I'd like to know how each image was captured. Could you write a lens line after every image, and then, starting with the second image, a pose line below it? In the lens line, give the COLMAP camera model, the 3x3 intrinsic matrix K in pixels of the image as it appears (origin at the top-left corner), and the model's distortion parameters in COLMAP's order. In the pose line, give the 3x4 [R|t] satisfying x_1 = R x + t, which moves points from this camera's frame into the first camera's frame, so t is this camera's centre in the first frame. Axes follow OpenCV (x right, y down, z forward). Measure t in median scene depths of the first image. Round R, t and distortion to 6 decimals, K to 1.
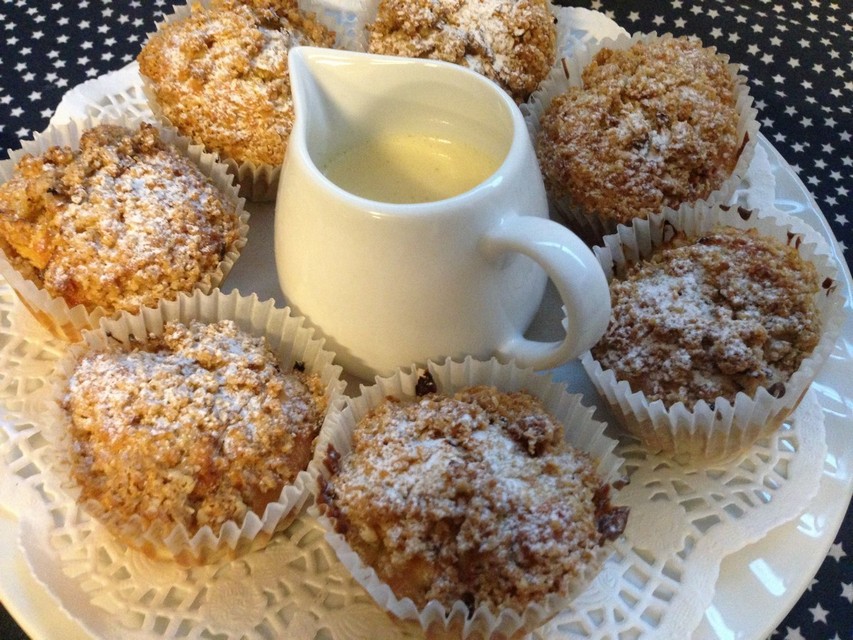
lens RADIAL K [[810.1, 0, 426.5], [0, 810.1, 320.0], [0, 0, 1]] dist [0.131497, -0.233281]
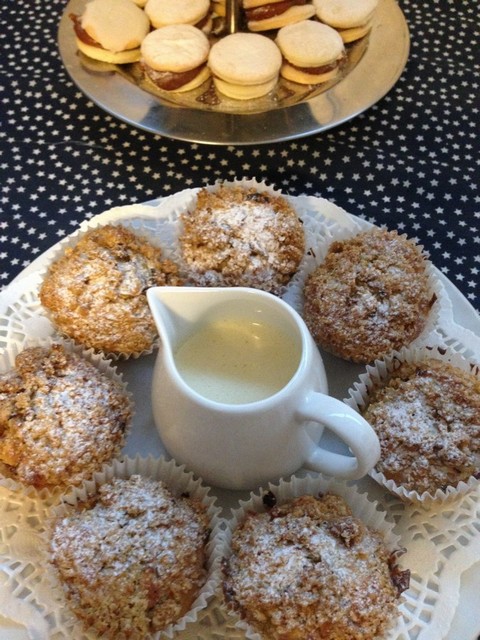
lens RADIAL K [[607.8, 0, 240.0], [0, 607.8, 320.0], [0, 0, 1]] dist [0.131497, -0.233281]
pose [[0.985203, -0.148647, 0.085322, -0.107356], [0.145153, 0.988348, 0.045822, -0.325055], [-0.091139, -0.032759, 0.995299, -0.180196]]
